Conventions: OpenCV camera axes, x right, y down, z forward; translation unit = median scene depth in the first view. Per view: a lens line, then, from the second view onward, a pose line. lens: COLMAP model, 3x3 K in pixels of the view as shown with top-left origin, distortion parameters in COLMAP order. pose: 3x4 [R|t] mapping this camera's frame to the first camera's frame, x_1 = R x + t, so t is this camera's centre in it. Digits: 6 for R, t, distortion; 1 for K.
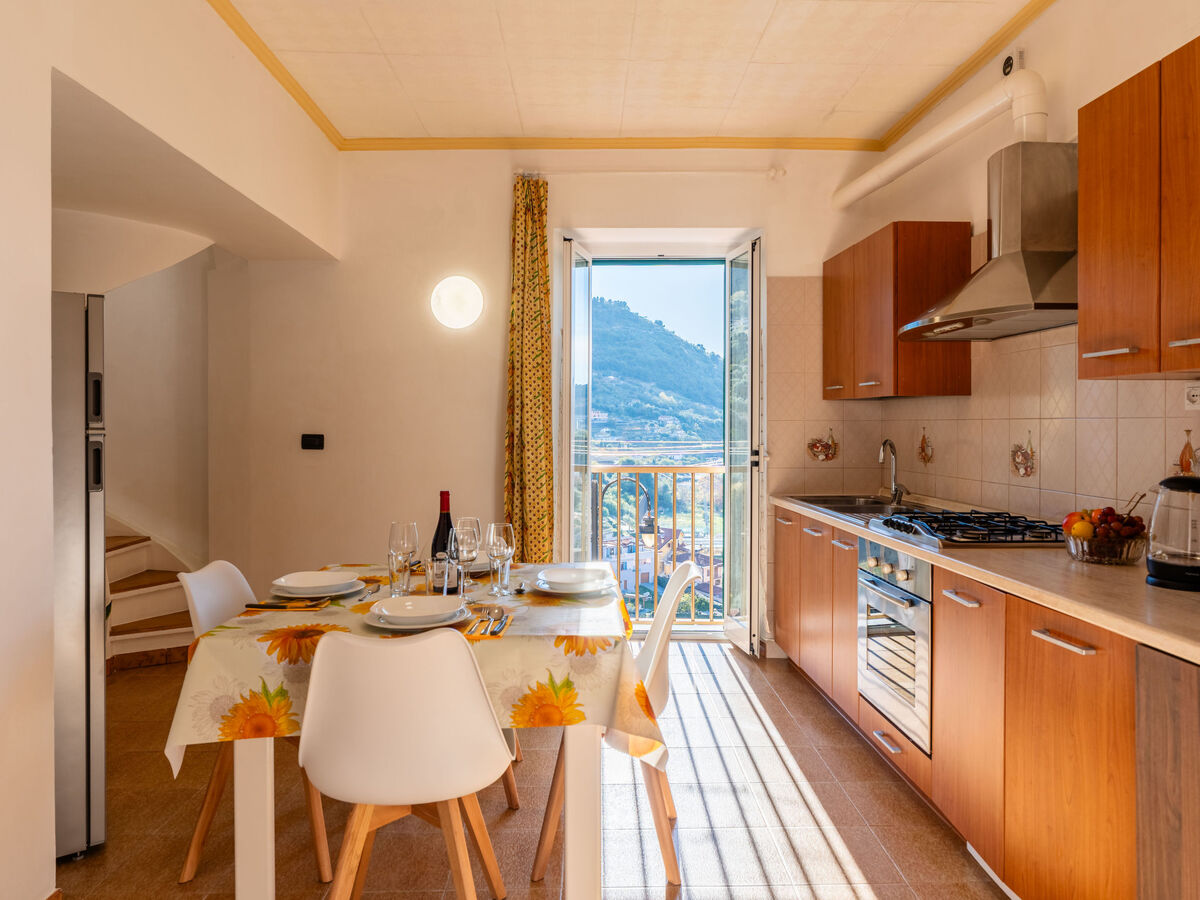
lens RADIAL K [[819.4, 0, 602.9], [0, 819.4, 428.4], [0, 0, 1]] dist [-0.000371, 0.004025]
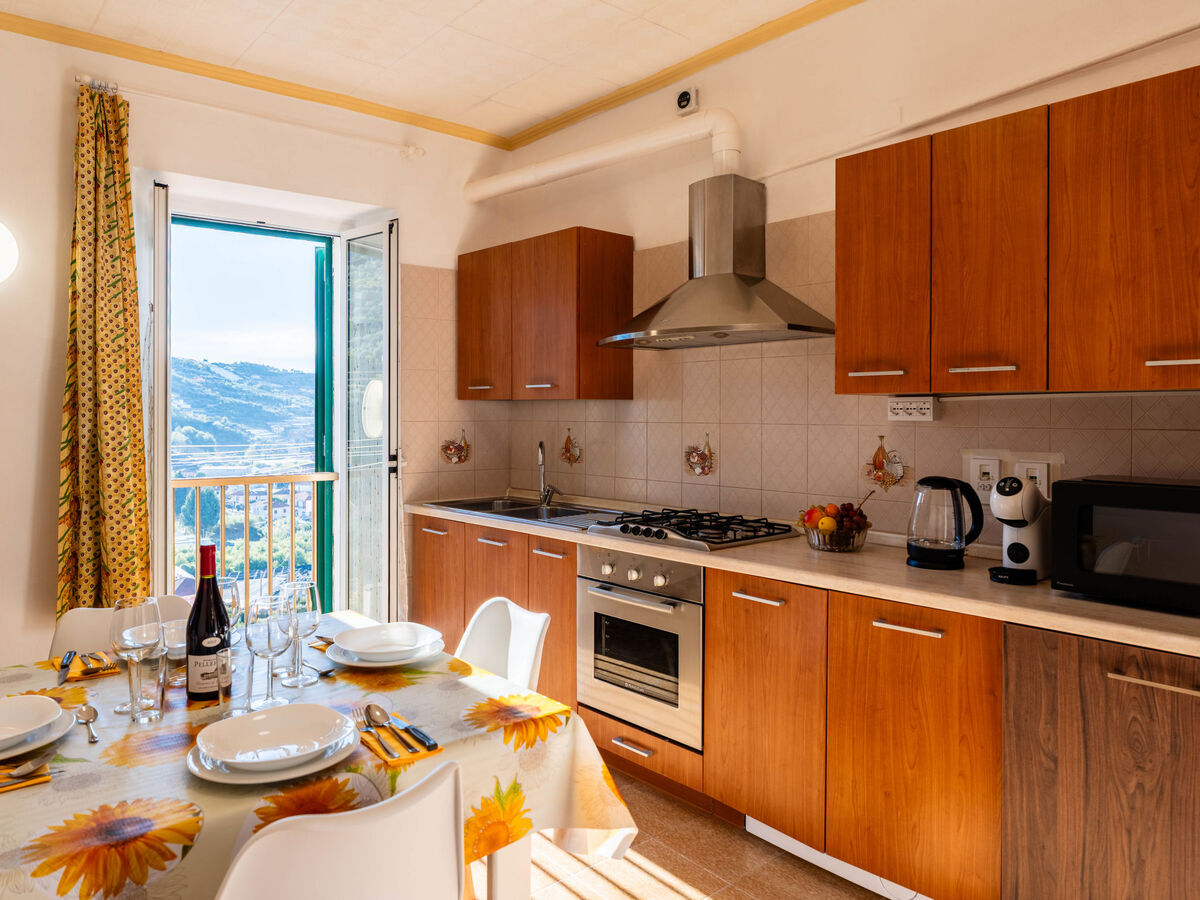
lens RADIAL K [[817.6, 0, 584.9], [0, 817.6, 419.5], [0, 0, 1]] dist [-0.003076, 0.003200]
pose [[0.781527, -0.005466, 0.623848, -0.292428], [0.003477, 0.999984, 0.004405, -0.021536], [-0.623862, -0.001273, 0.781534, 0.230461]]
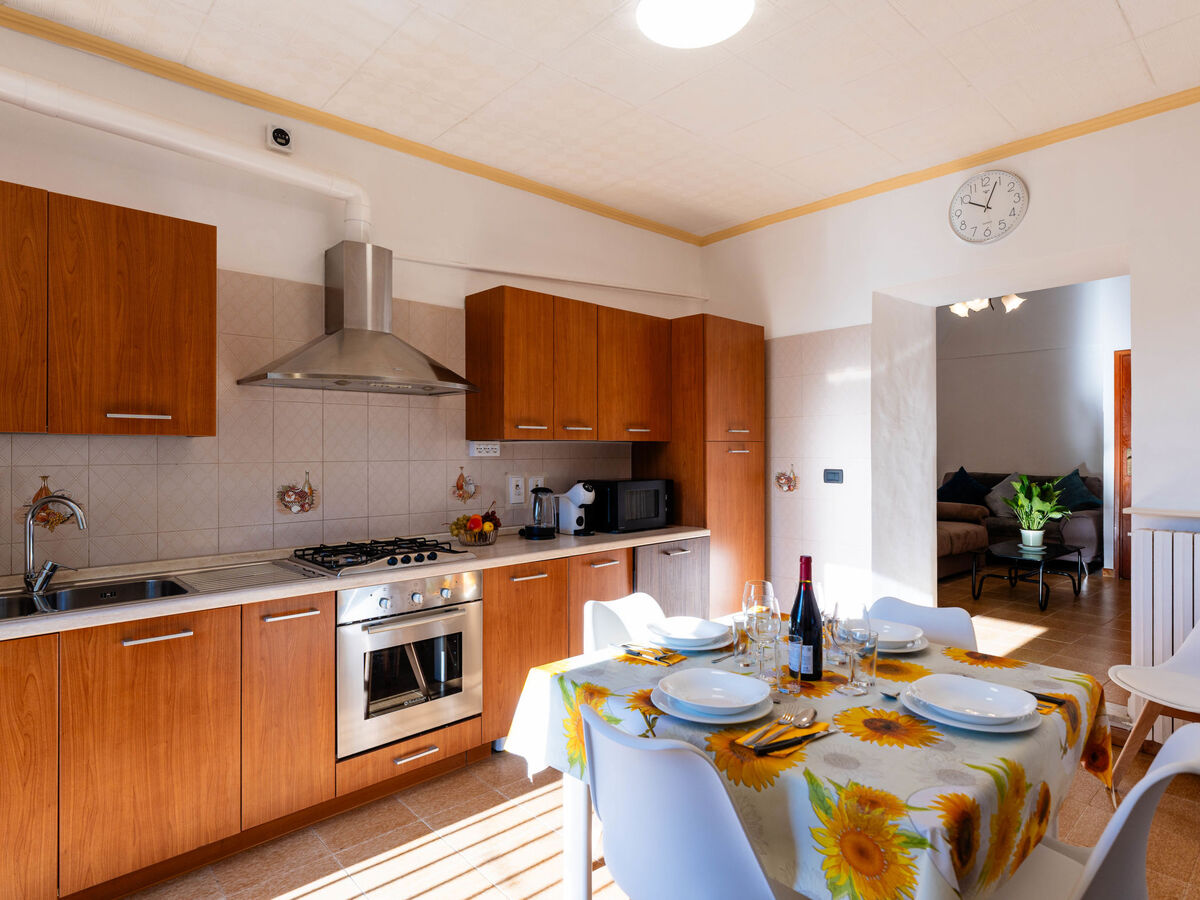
lens RADIAL K [[670.3, 0, 597.2], [0, 670.3, 451.2], [0, 0, 1]] dist [-0.001950, -0.000326]
pose [[-0.648042, -0.001404, 0.761604, -0.455890], [0.006319, 0.999954, 0.007220, -0.030460], [-0.761579, 0.009491, -0.648003, 1.266745]]
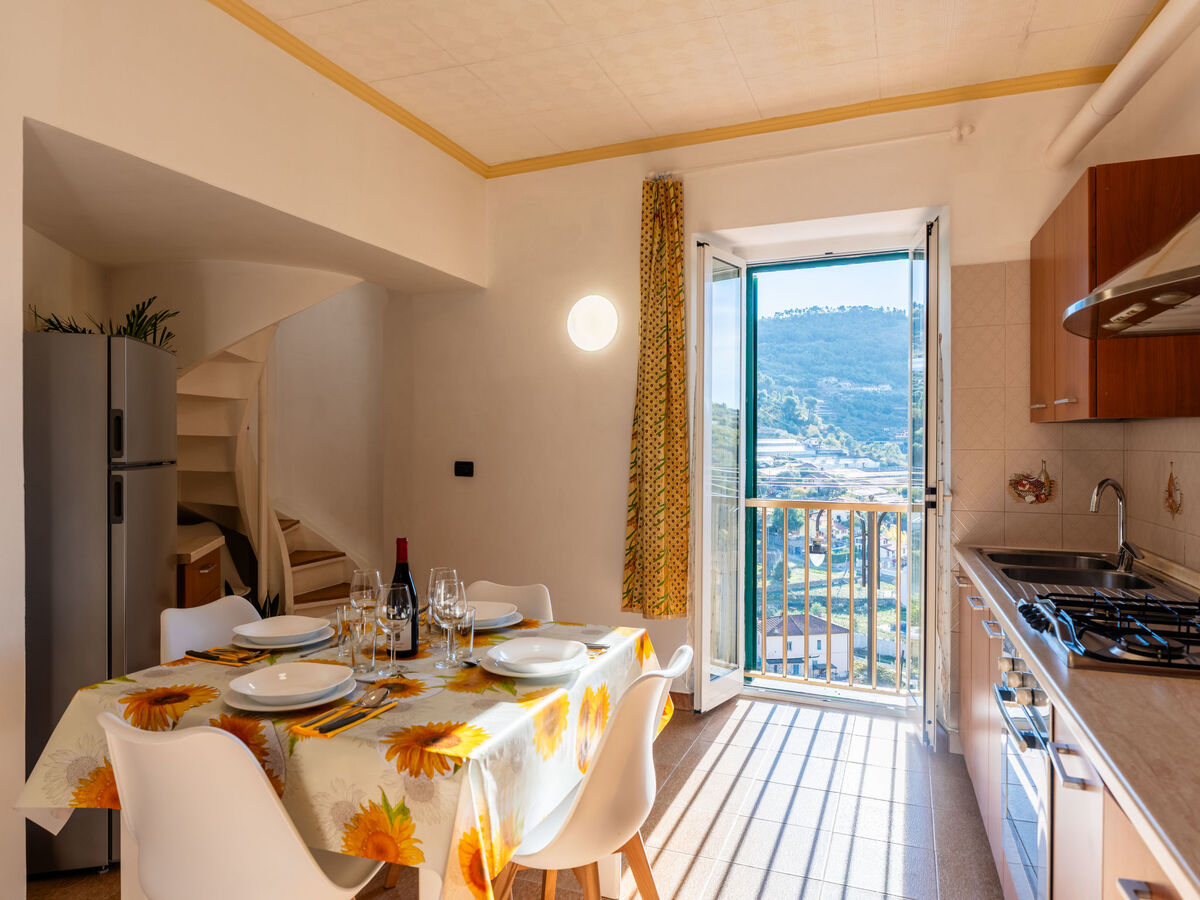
lens RADIAL K [[779.8, 0, 593.1], [0, 779.8, 446.6], [0, 0, 1]] dist [-0.002543, 0.003086]
pose [[0.918769, 0.001836, -0.394791, 0.254741], [-0.002006, 0.999998, -0.000019, -0.016758], [0.394790, 0.000810, 0.918771, 0.254234]]
